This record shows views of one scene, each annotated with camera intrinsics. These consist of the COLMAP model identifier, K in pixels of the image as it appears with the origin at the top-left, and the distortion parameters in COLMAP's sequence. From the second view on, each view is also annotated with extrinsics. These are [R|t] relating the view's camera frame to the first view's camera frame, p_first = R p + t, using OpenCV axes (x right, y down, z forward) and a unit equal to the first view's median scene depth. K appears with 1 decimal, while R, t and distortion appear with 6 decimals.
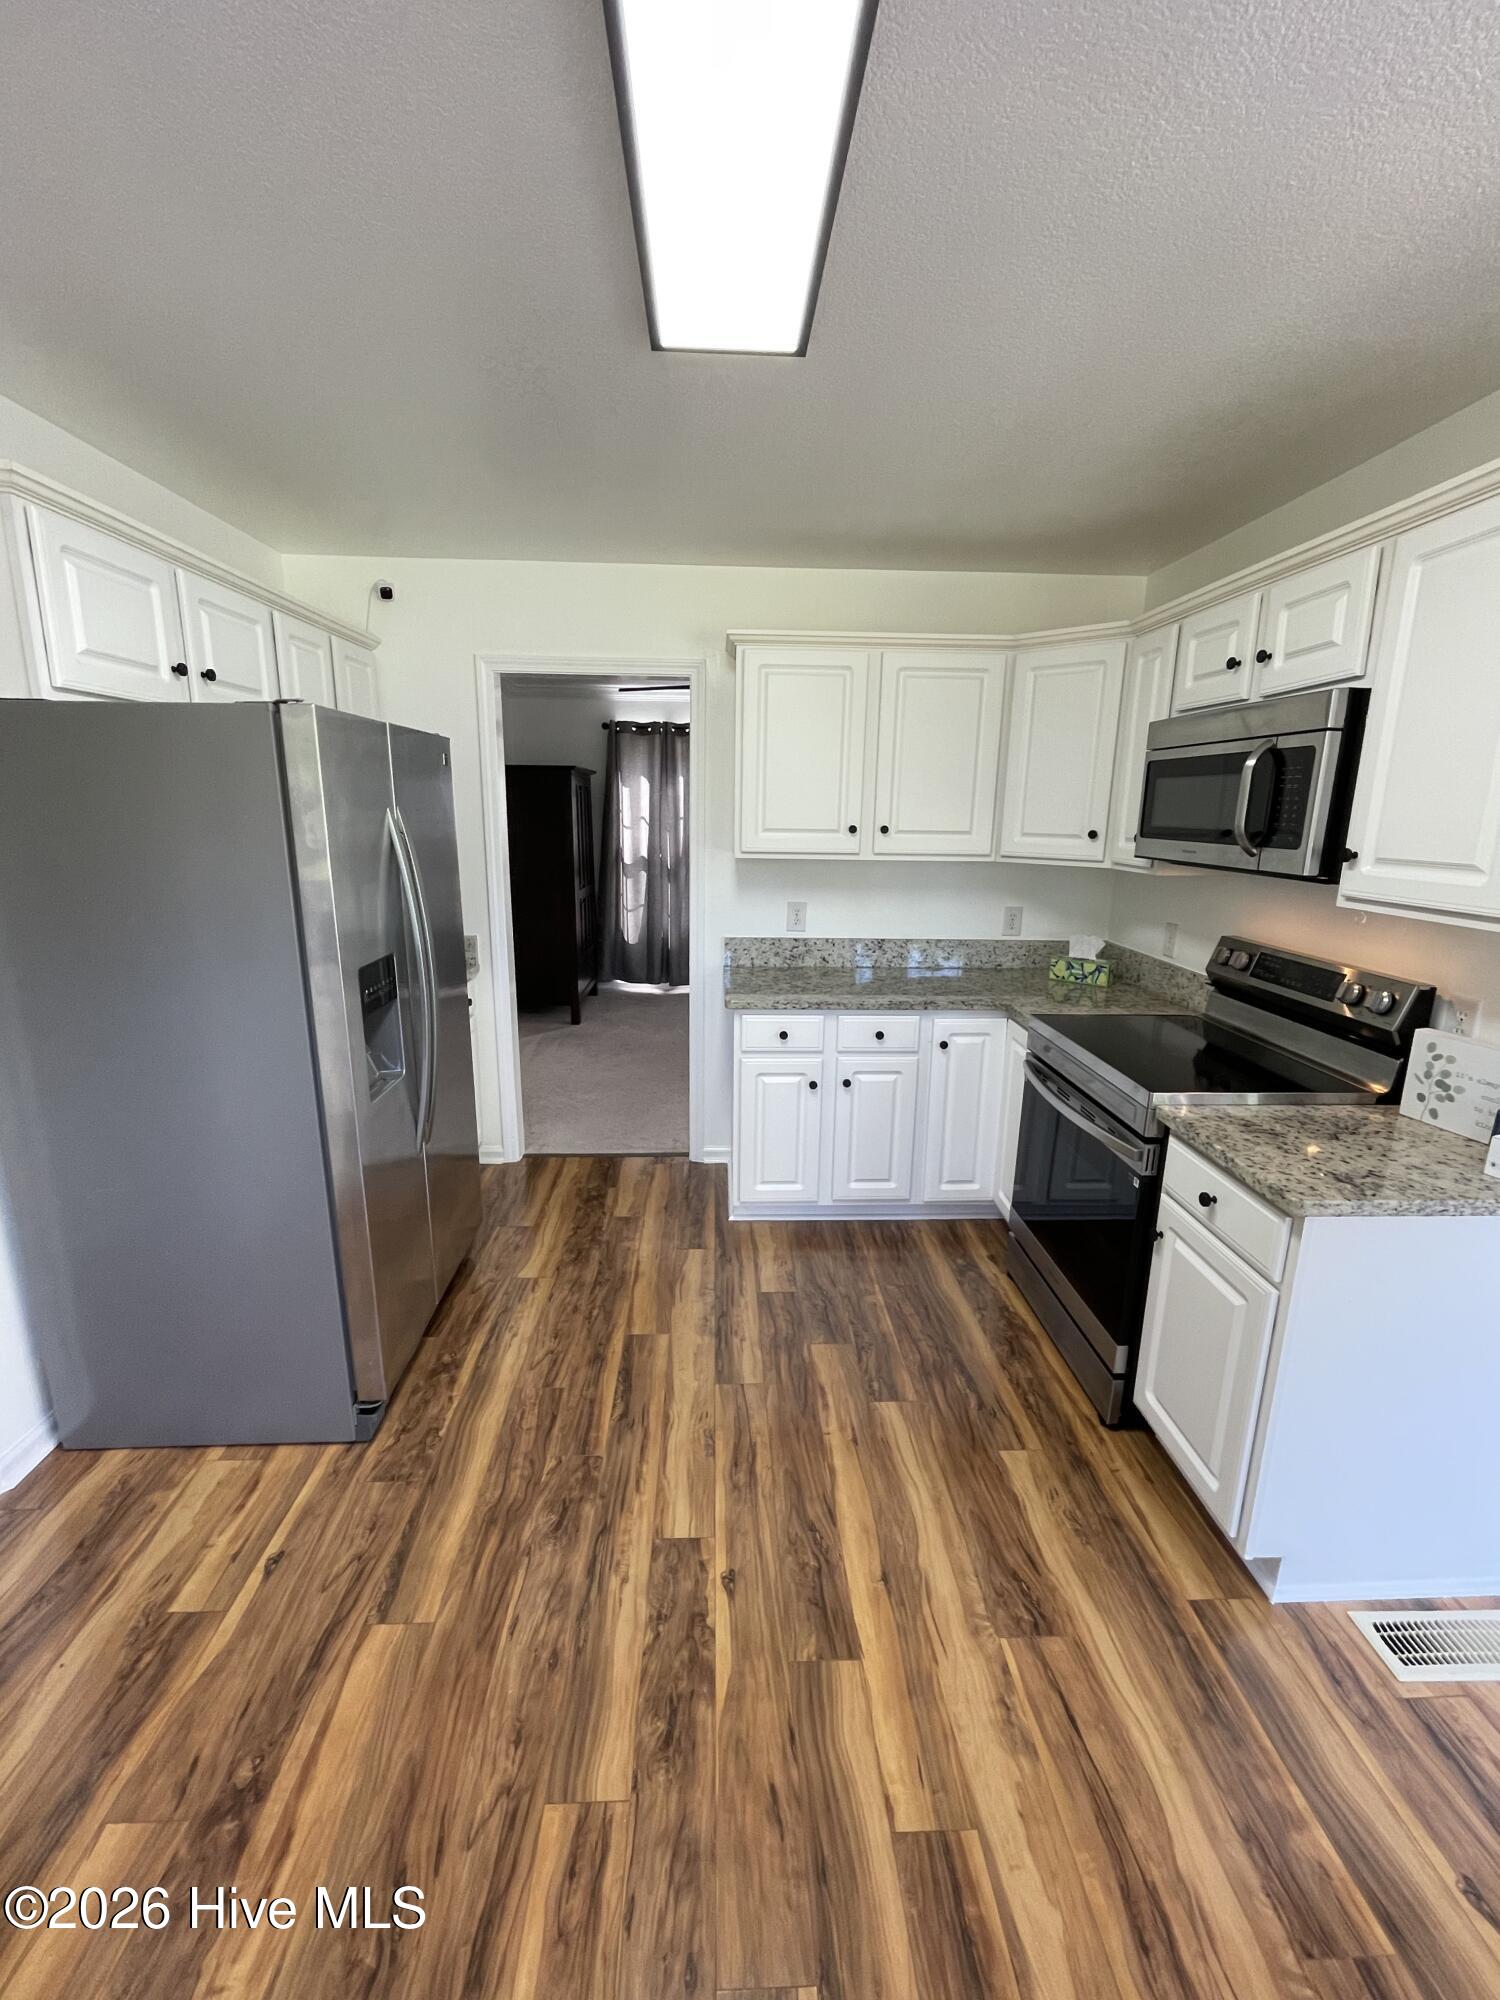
lens RADIAL K [[835.5, 0, 750.0], [0, 835.5, 1000.0], [0, 0, 1]] dist [-0.000778, 0.000346]
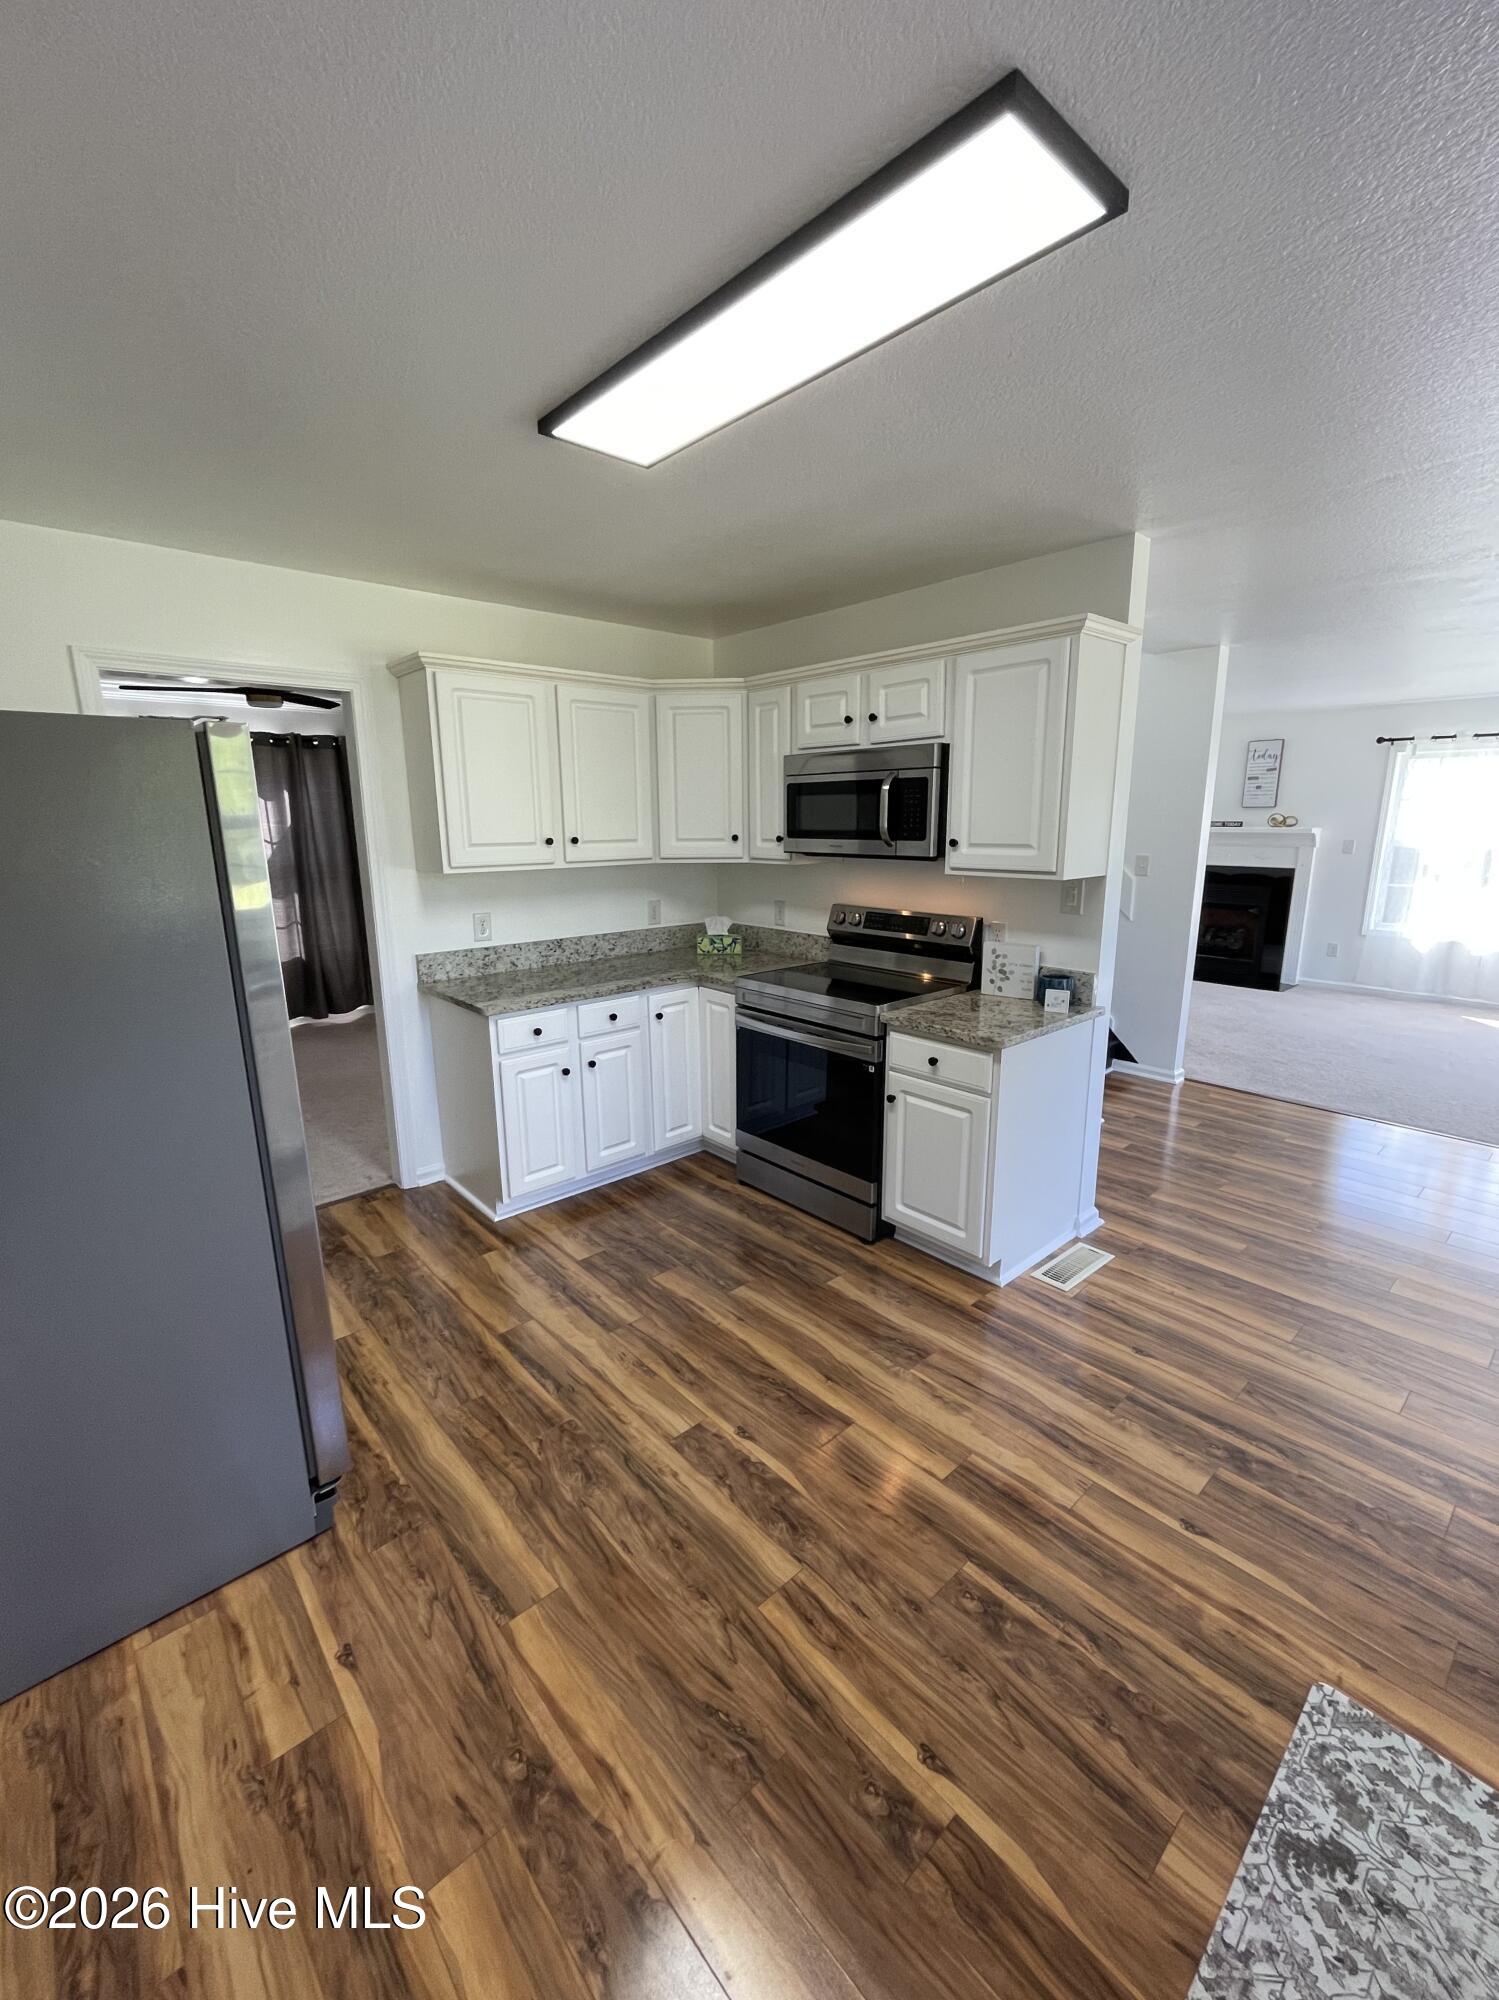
lens RADIAL K [[827.5, 0, 749.5], [0, 827.5, 1000.0], [0, 0, 1]] dist [0.000403, -0.000283]
pose [[0.771931, -0.157375, 0.615918, -0.579195], [0.162602, 0.985522, 0.048025, -0.007794], [-0.614559, 0.063078, 0.786345, -0.027579]]
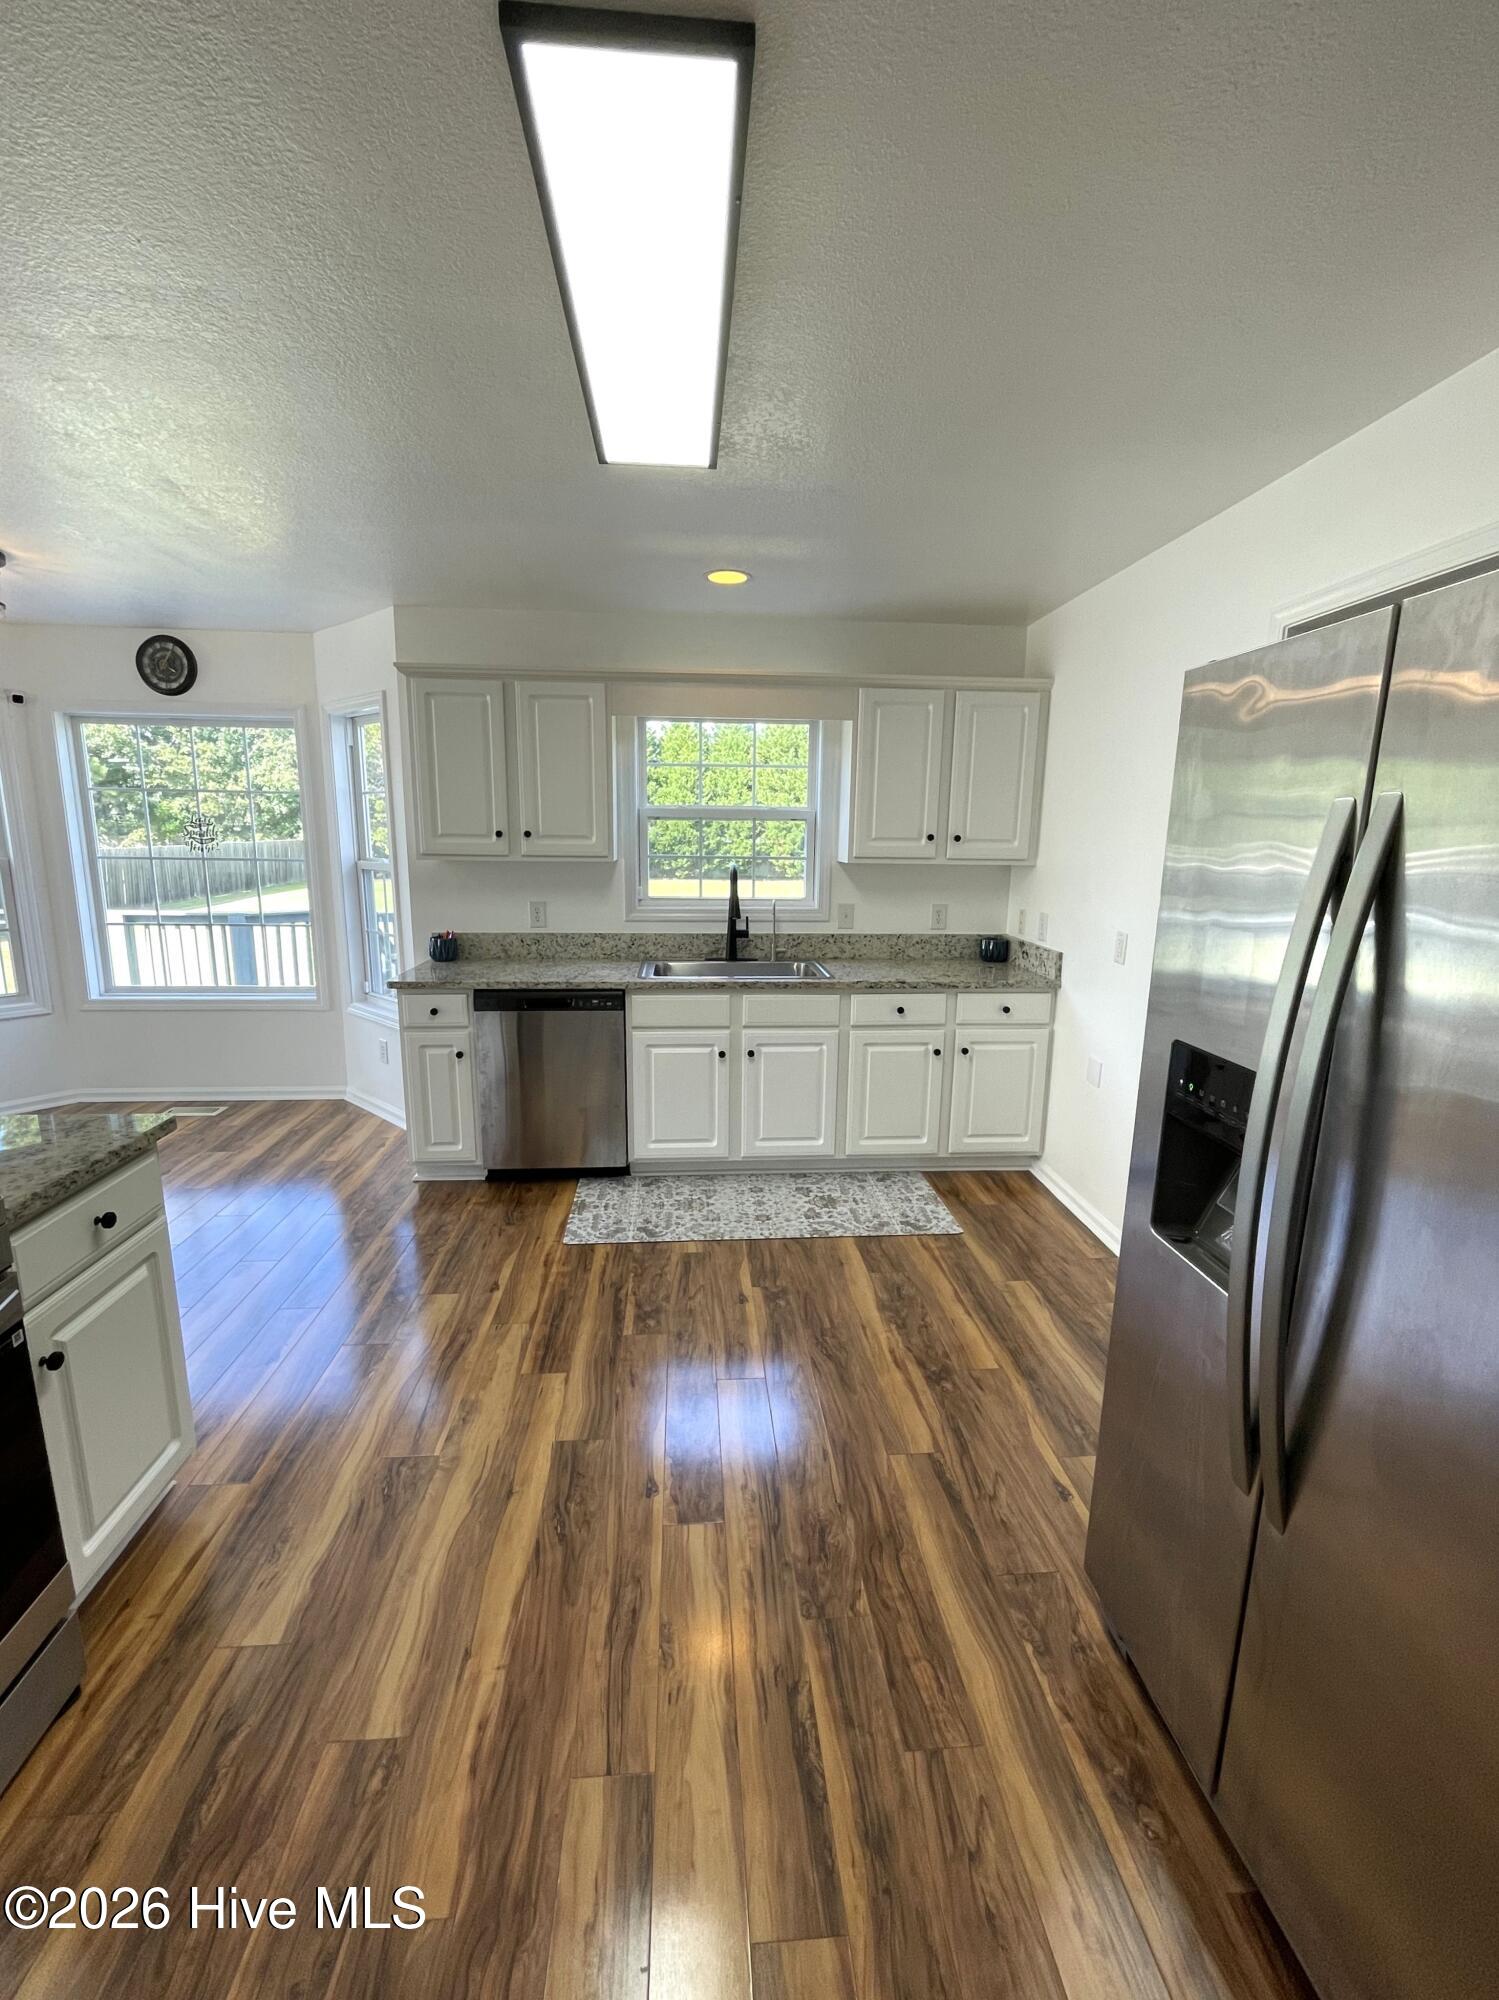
lens RADIAL K [[835.5, 0, 749.5], [0, 835.5, 1000.0], [0, 0, 1]] dist [-0.000778, 0.000346]
pose [[-0.999008, -0.019396, -0.040084, -0.083382], [-0.034242, 0.910055, 0.413070, -0.313054], [0.028467, 0.414033, -0.909817, 1.480458]]
